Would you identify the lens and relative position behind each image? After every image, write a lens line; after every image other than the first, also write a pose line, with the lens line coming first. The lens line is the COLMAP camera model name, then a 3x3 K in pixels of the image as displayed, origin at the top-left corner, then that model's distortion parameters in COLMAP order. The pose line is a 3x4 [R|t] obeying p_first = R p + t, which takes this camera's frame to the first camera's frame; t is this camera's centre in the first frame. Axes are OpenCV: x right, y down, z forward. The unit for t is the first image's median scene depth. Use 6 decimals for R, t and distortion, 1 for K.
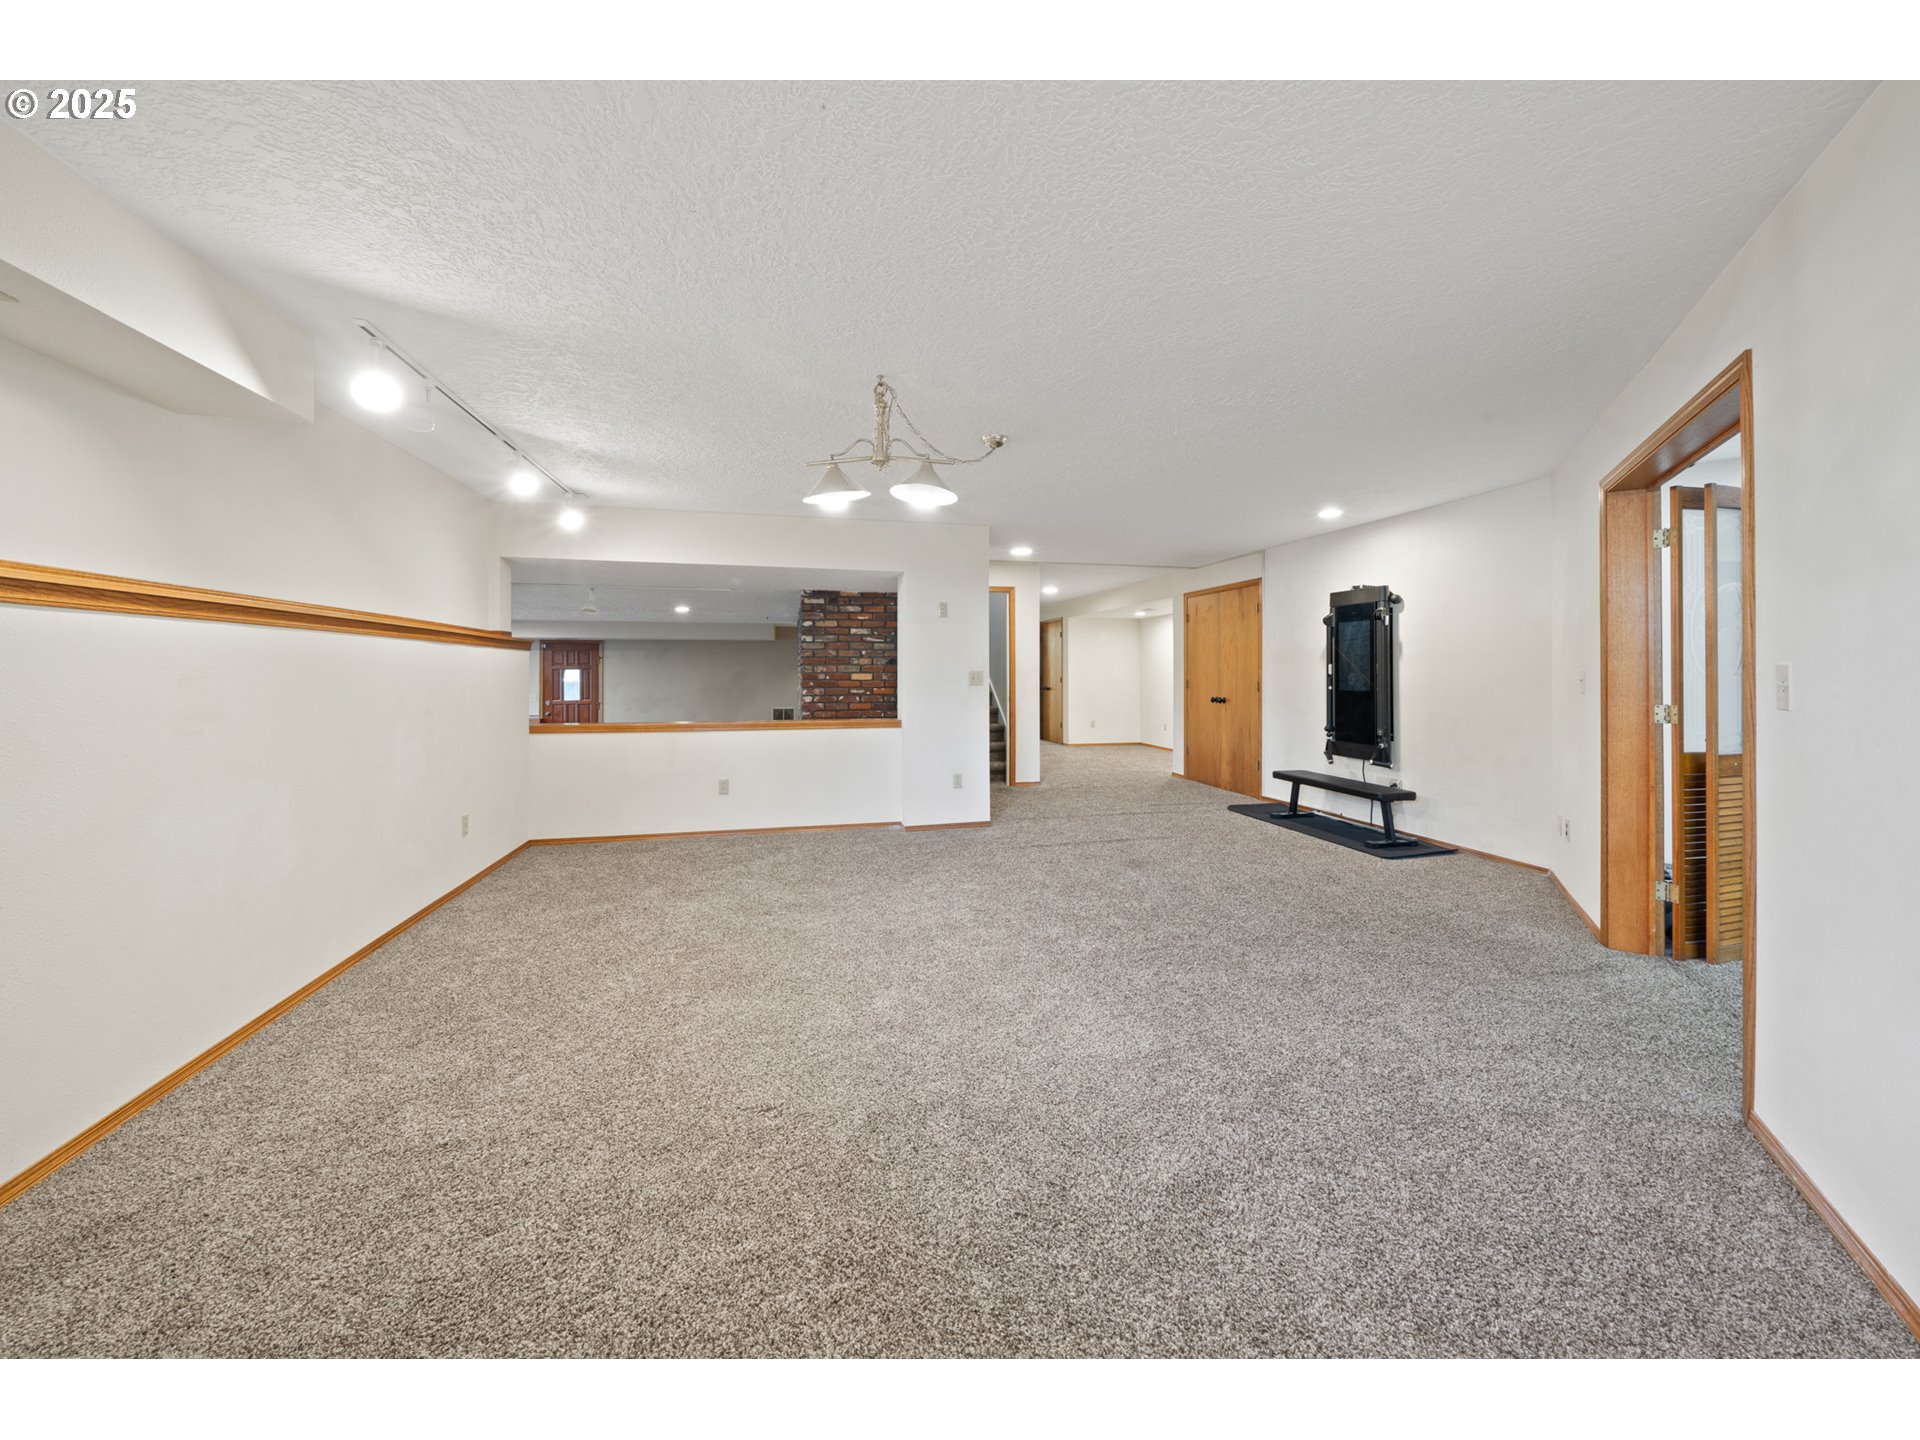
lens RADIAL K [[706.6, 0, 966.5], [0, 706.6, 672.7], [0, 0, 1]] dist [-0.000778, -0.000157]
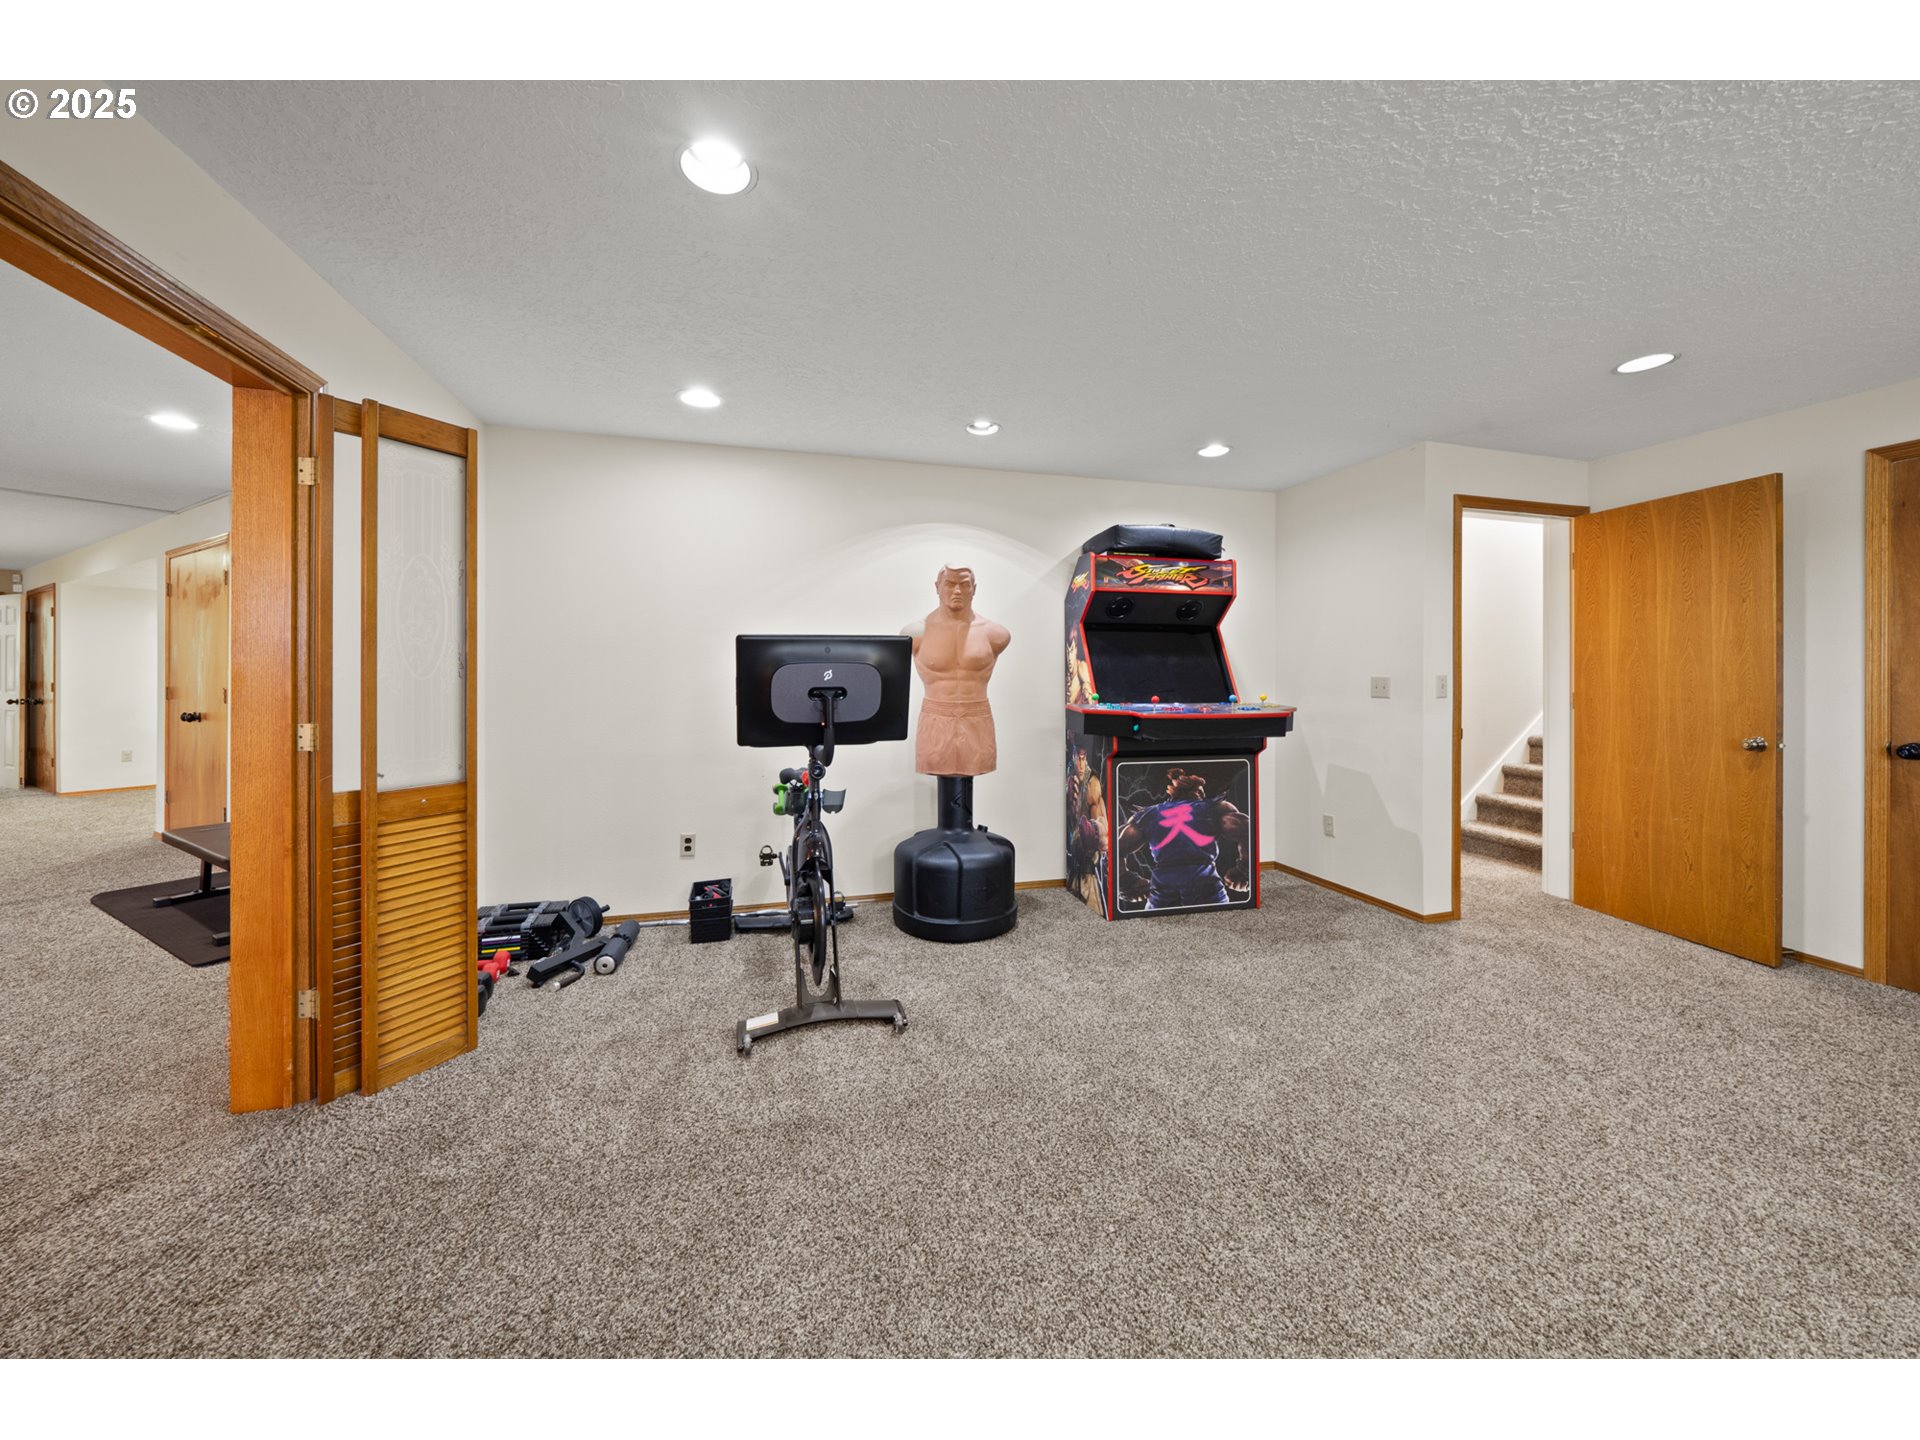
lens RADIAL K [[706.6, 0, 966.5], [0, 706.6, 672.7], [0, 0, 1]] dist [-0.000778, -0.000157]
pose [[0.696275, 0.001484, 0.717773, 0.632832], [0.000908, 0.999995, -0.002949, 0.000997], [-0.717774, 0.002705, 0.696271, 0.066540]]
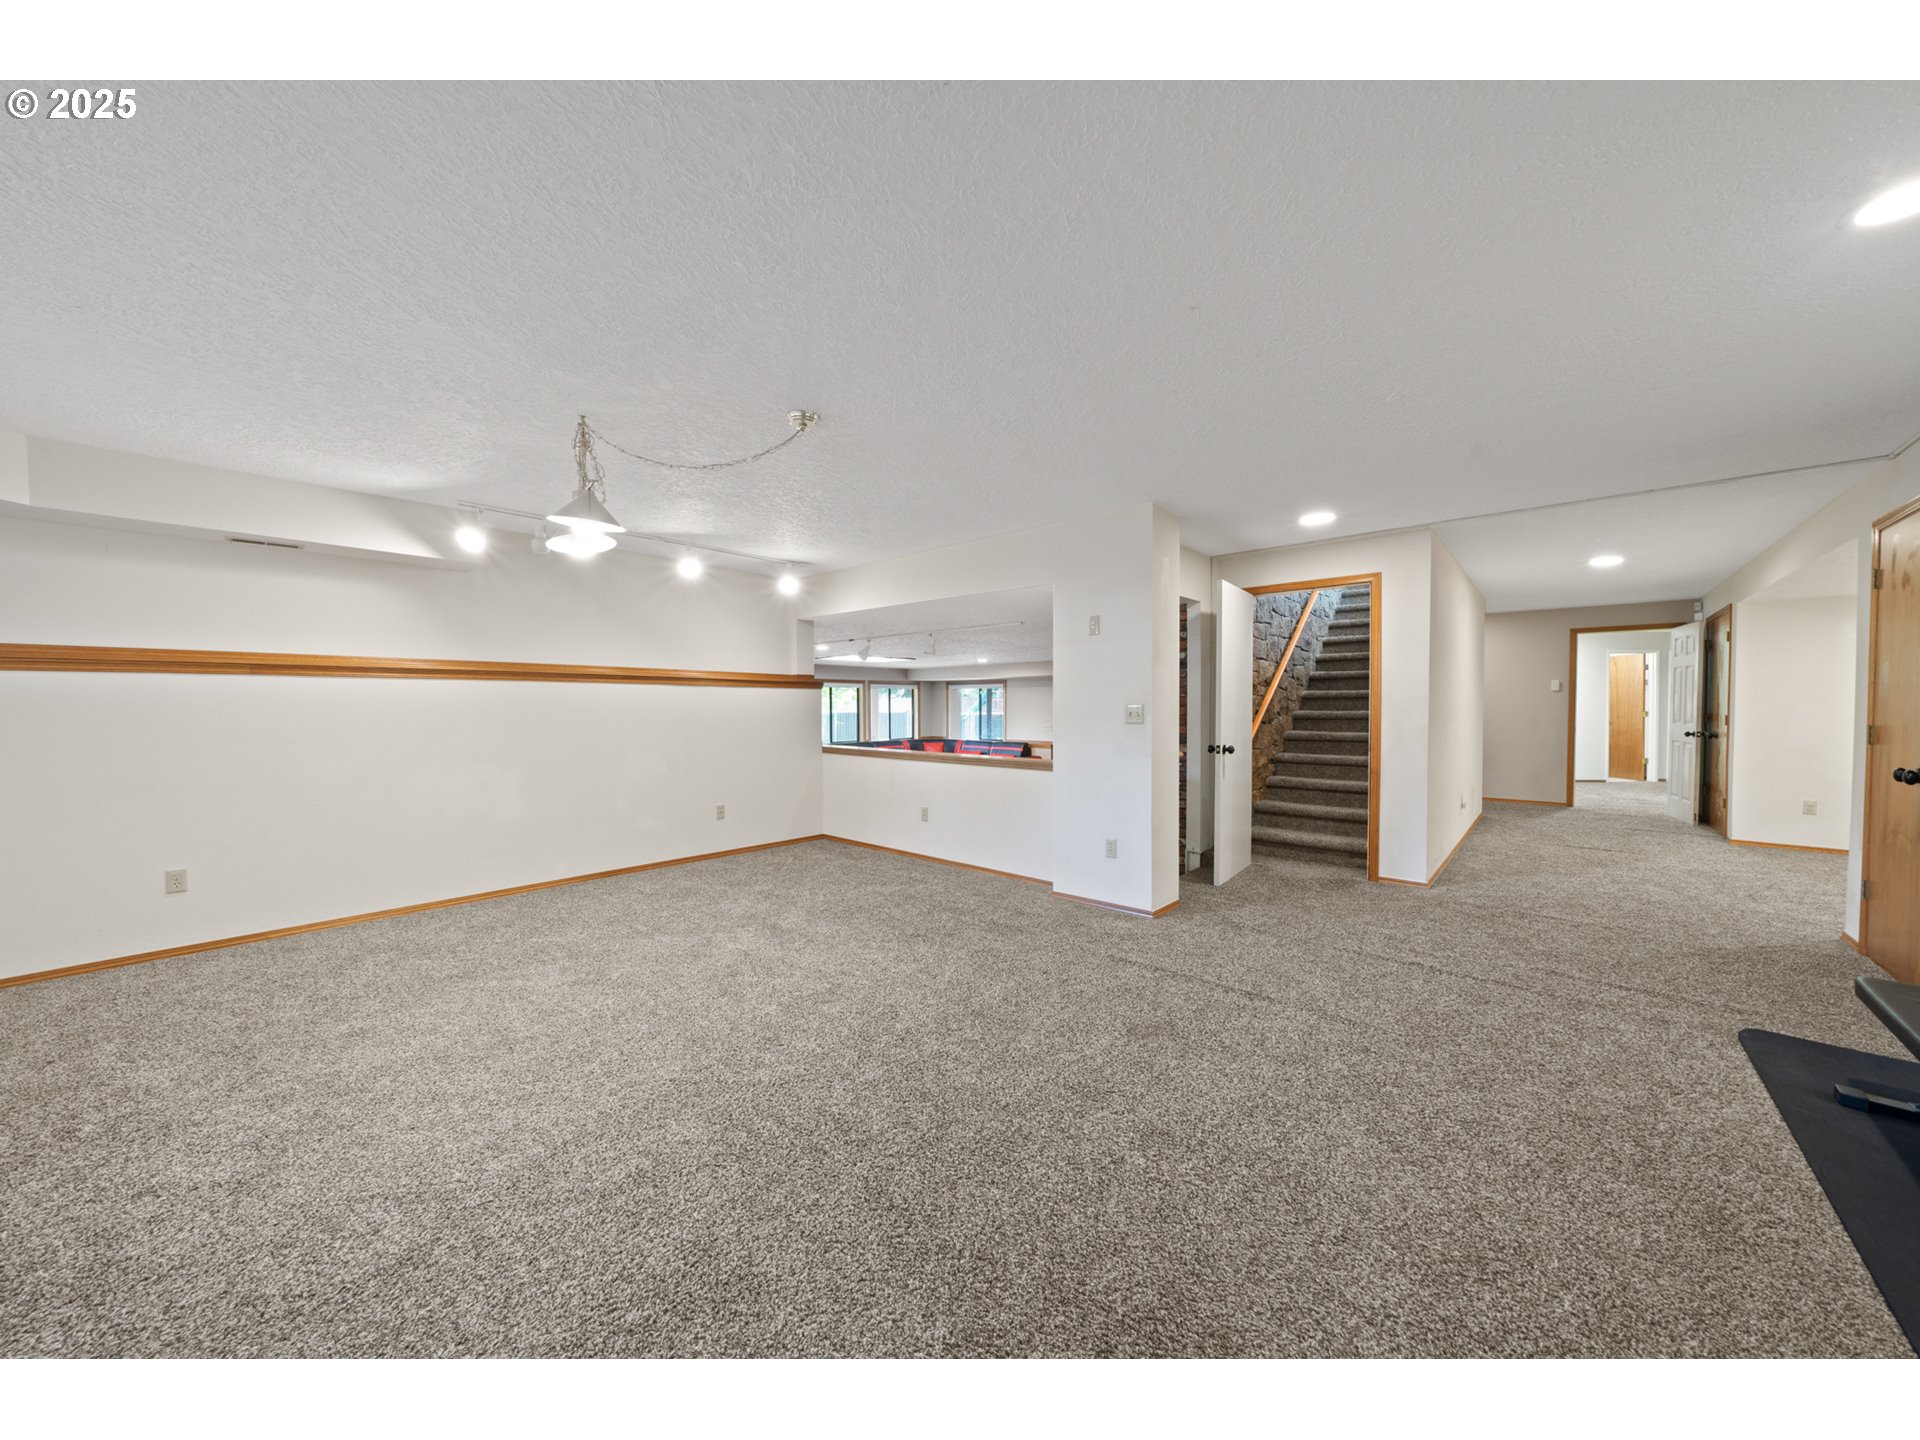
lens RADIAL K [[683.7, 0, 932.2], [0, 683.7, 721.4], [0, 0, 1]] dist [-0.002357, -0.000216]
pose [[0.550446, 0.018963, -0.834655, 0.607719], [-0.000618, 0.999751, 0.022306, -0.000010], [0.834870, -0.011763, 0.550321, 0.533695]]
